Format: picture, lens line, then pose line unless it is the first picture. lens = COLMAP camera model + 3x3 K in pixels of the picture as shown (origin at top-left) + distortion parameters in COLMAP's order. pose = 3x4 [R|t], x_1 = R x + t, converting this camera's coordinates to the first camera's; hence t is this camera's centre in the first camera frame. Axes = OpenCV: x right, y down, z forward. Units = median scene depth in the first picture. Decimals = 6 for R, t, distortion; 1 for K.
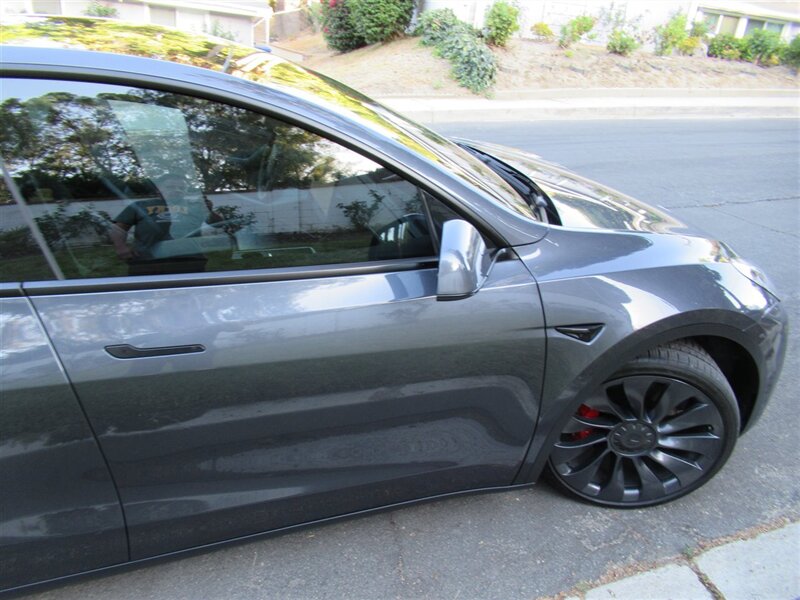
lens RADIAL K [[607.4, 0, 399.8], [0, 607.4, 301.2], [0, 0, 1]] dist [0.010073, -0.019464]
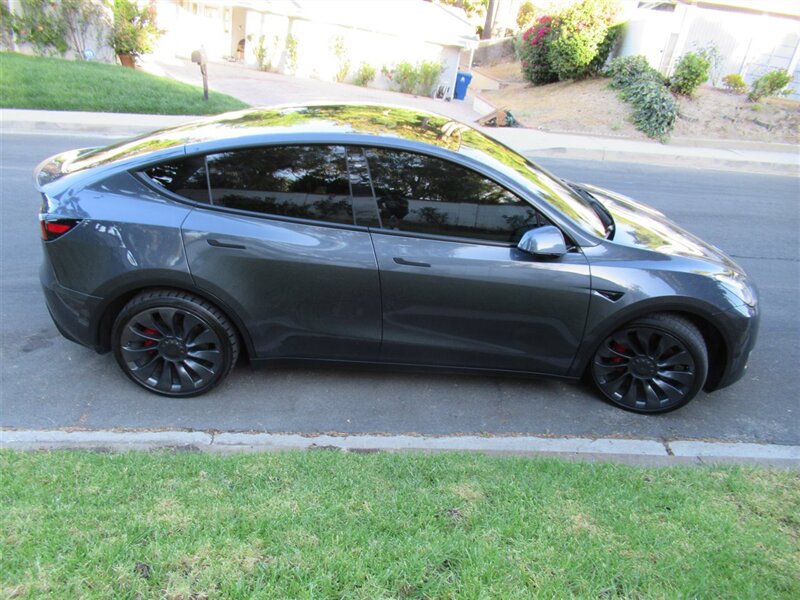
lens RADIAL K [[607.4, 0, 403.7], [0, 607.4, 296.0], [0, 0, 1]] dist [0.010073, -0.019464]
pose [[0.954414, 0.163639, -0.249633, 0.019898], [-0.172036, 0.985017, -0.012044, 0.025343], [0.243922, 0.054440, 0.968266, -0.139052]]
